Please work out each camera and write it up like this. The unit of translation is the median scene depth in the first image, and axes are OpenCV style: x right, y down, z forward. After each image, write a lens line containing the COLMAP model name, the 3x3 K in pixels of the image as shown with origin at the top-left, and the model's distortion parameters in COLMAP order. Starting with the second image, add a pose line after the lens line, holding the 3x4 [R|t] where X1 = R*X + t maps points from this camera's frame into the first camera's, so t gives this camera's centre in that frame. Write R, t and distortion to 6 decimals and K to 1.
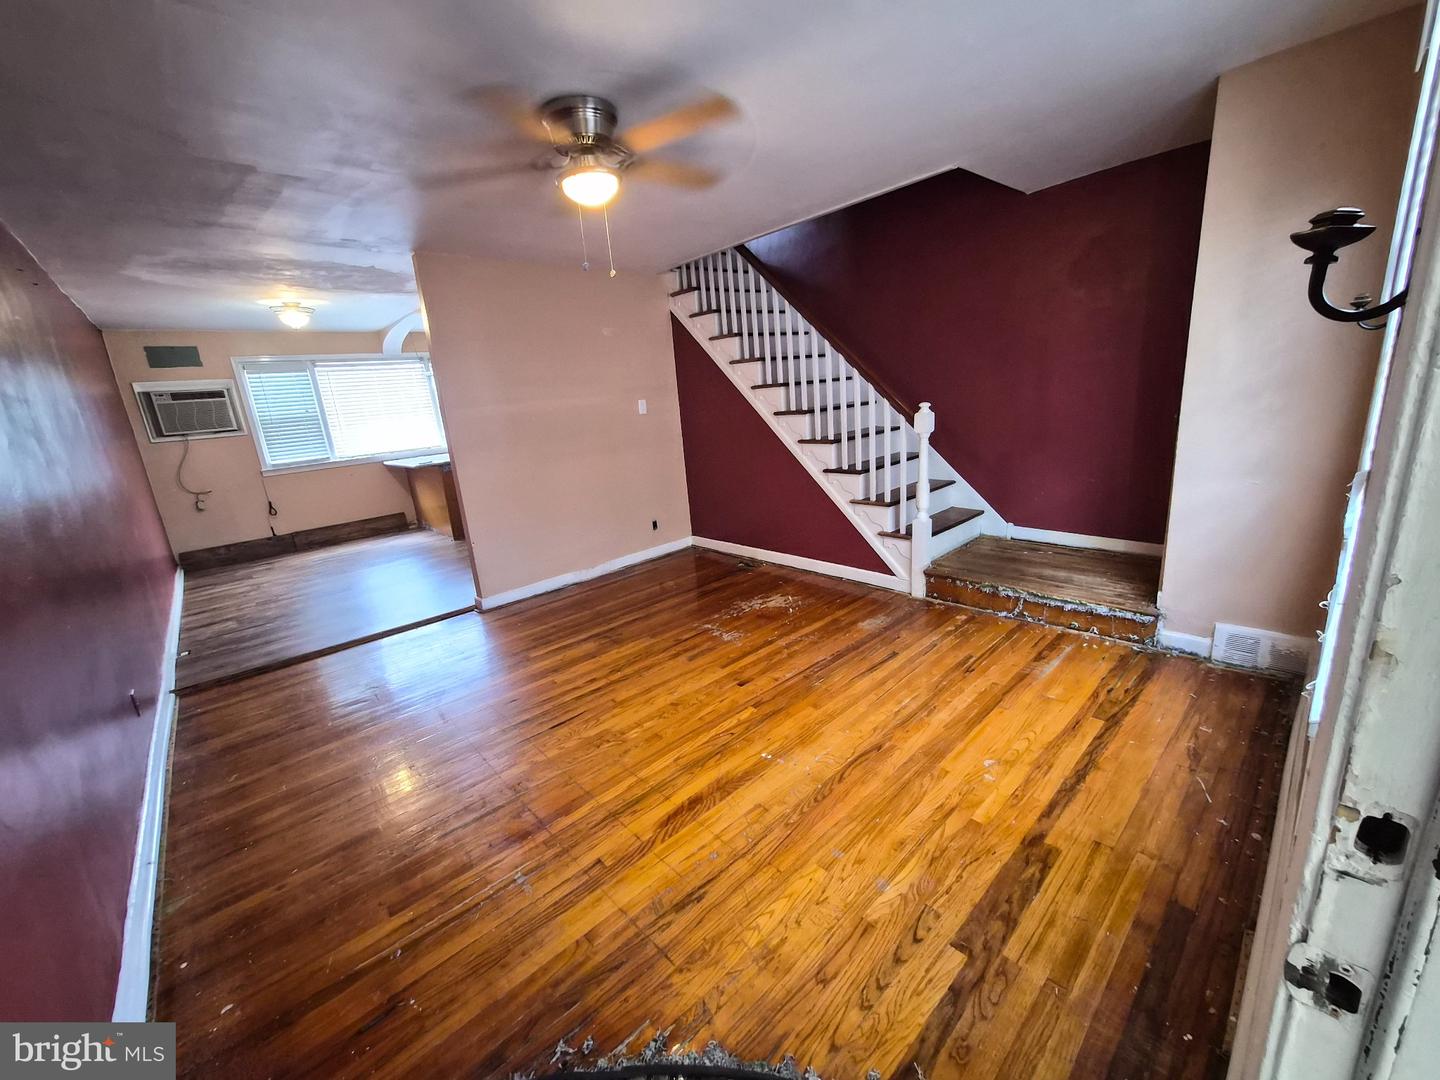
lens RADIAL K [[567.0, 0, 716.6], [0, 567.0, 536.7], [0, 0, 1]] dist [-0.001290, 0.001065]
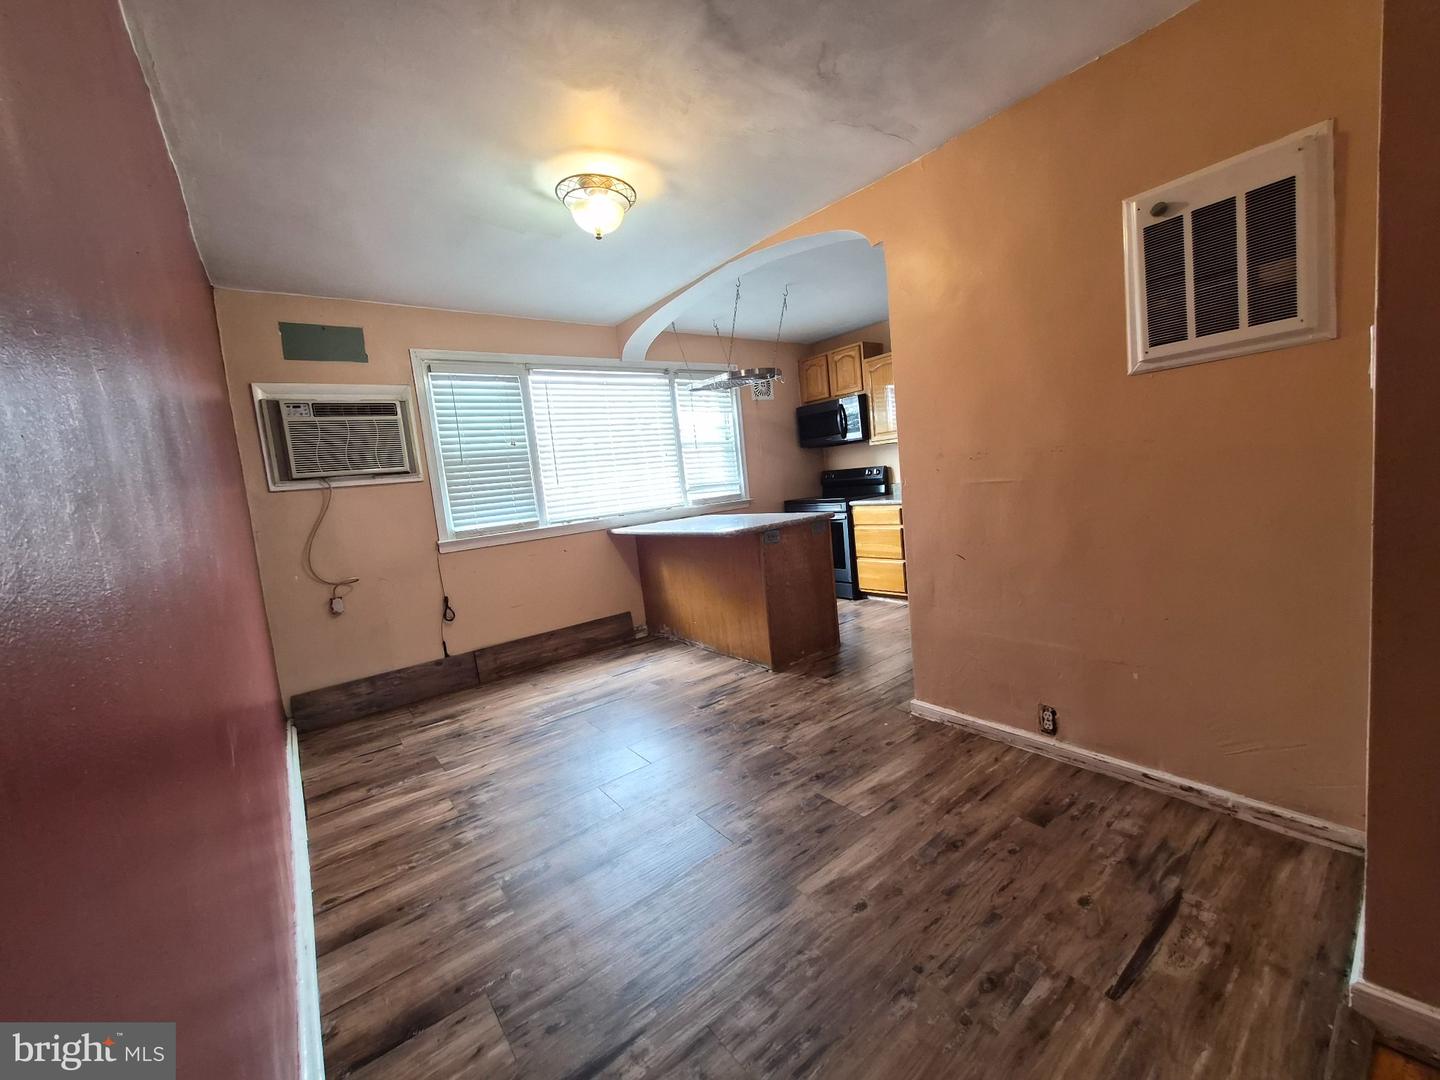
lens RADIAL K [[567.0, 0, 715.8], [0, 567.0, 535.4], [0, 0, 1]] dist [-0.001290, 0.001065]
pose [[0.996641, -0.006373, -0.081649, -0.488818], [-0.005508, 0.989494, -0.144471, -0.043964], [0.081712, 0.144435, 0.986135, 0.468154]]
